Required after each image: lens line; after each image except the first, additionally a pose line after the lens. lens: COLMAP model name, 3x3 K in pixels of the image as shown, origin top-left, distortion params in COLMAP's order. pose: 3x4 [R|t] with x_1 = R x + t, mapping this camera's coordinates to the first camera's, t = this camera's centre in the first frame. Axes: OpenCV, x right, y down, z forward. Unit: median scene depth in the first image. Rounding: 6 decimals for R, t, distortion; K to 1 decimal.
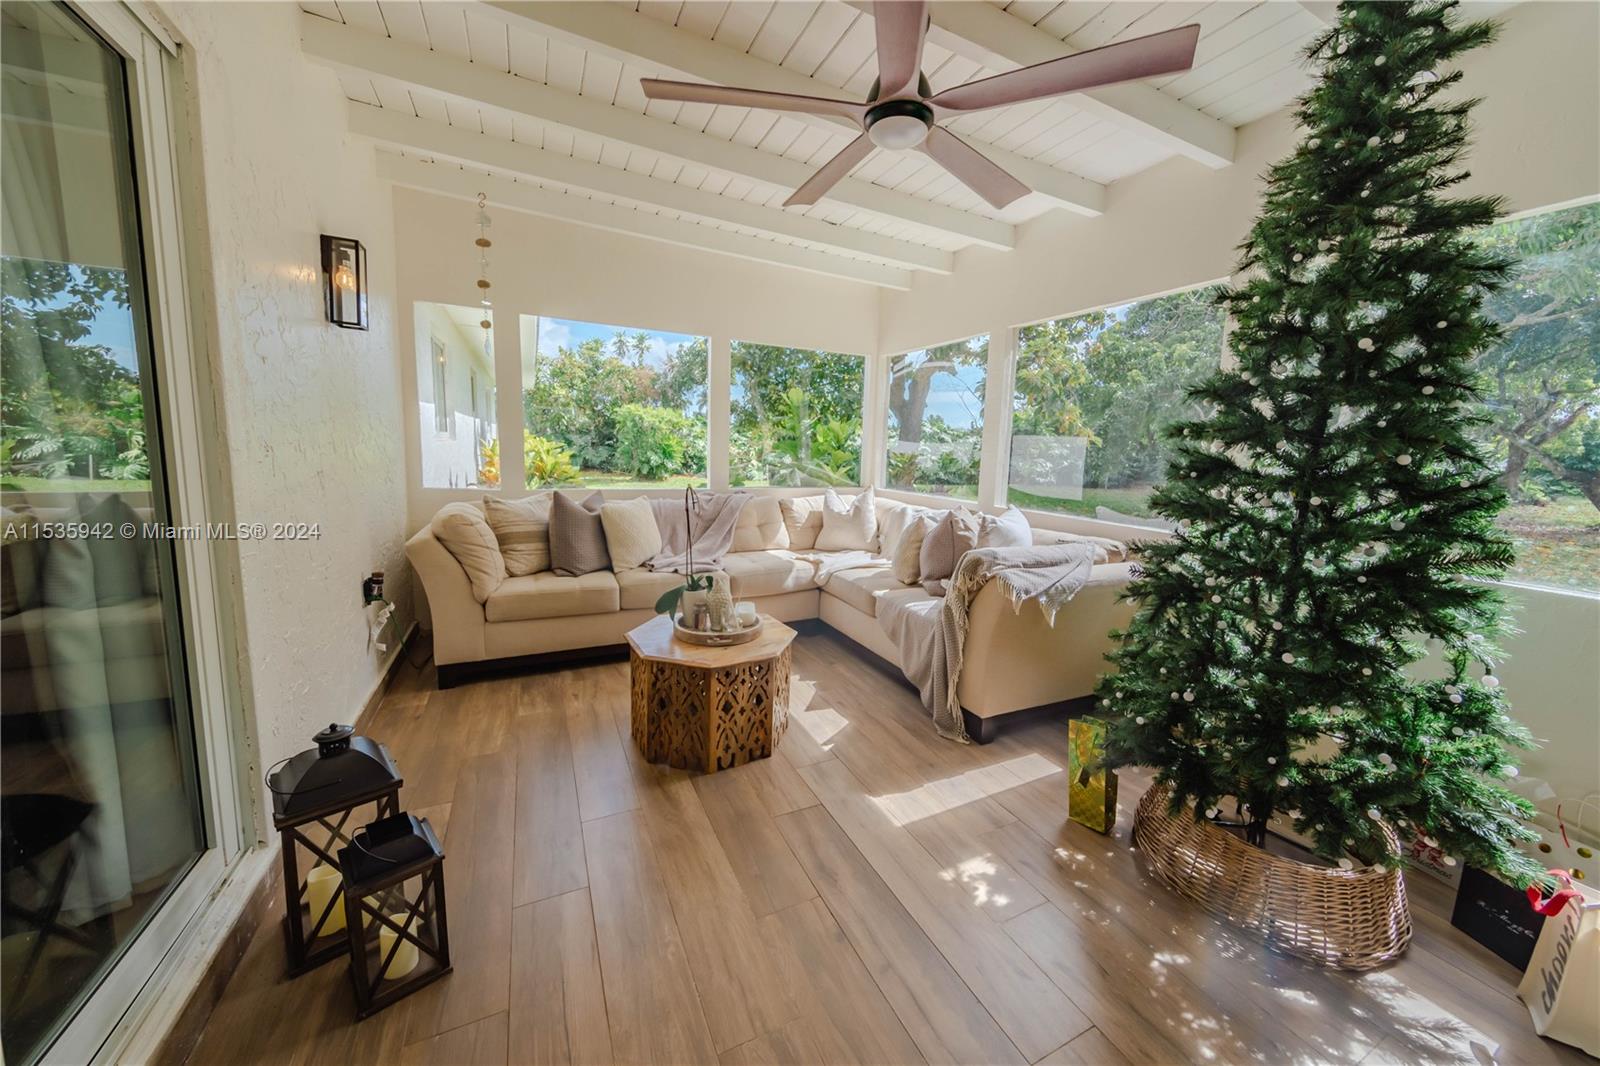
lens RADIAL K [[561.9, 0, 800.7], [0, 561.9, 527.8], [0, 0, 1]] dist [-0.001887, -0.000567]
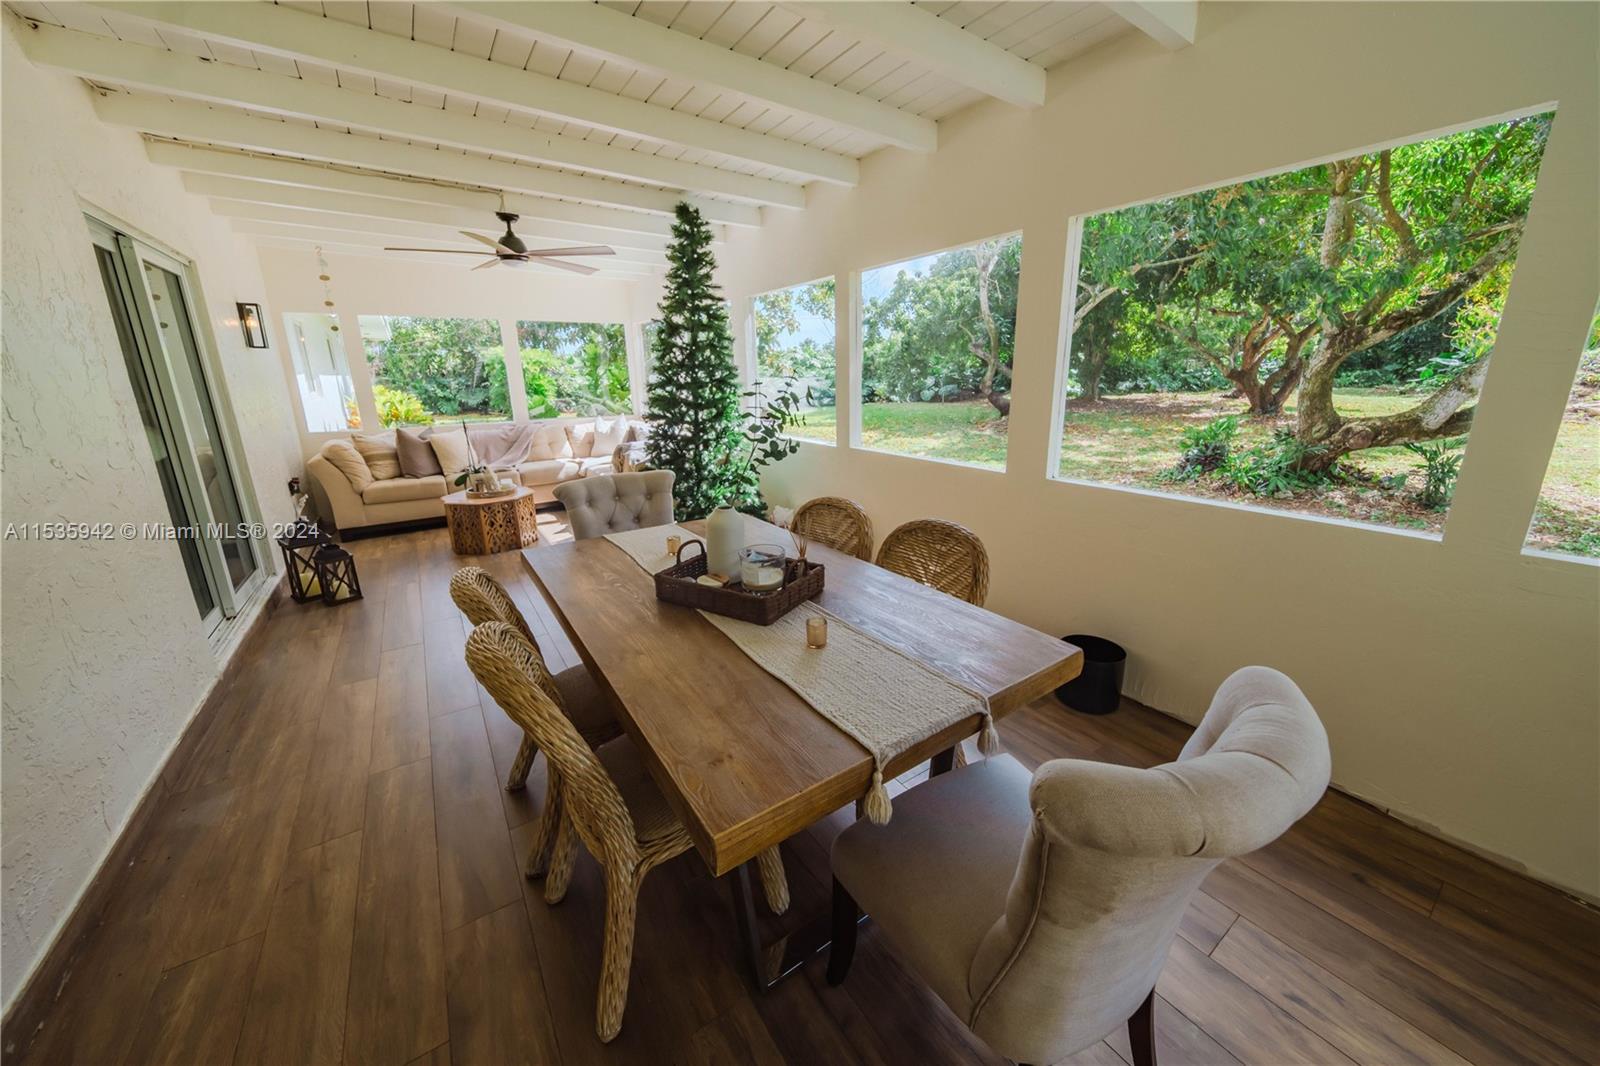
lens RADIAL K [[561.9, 0, 804.4], [0, 561.9, 524.9], [0, 0, 1]] dist [-0.001887, -0.000567]
pose [[0.986487, -0.087659, 0.138416, 0.530813], [0.070151, 0.989462, 0.126663, 0.096943], [-0.148061, -0.115241, 0.982241, -0.905315]]
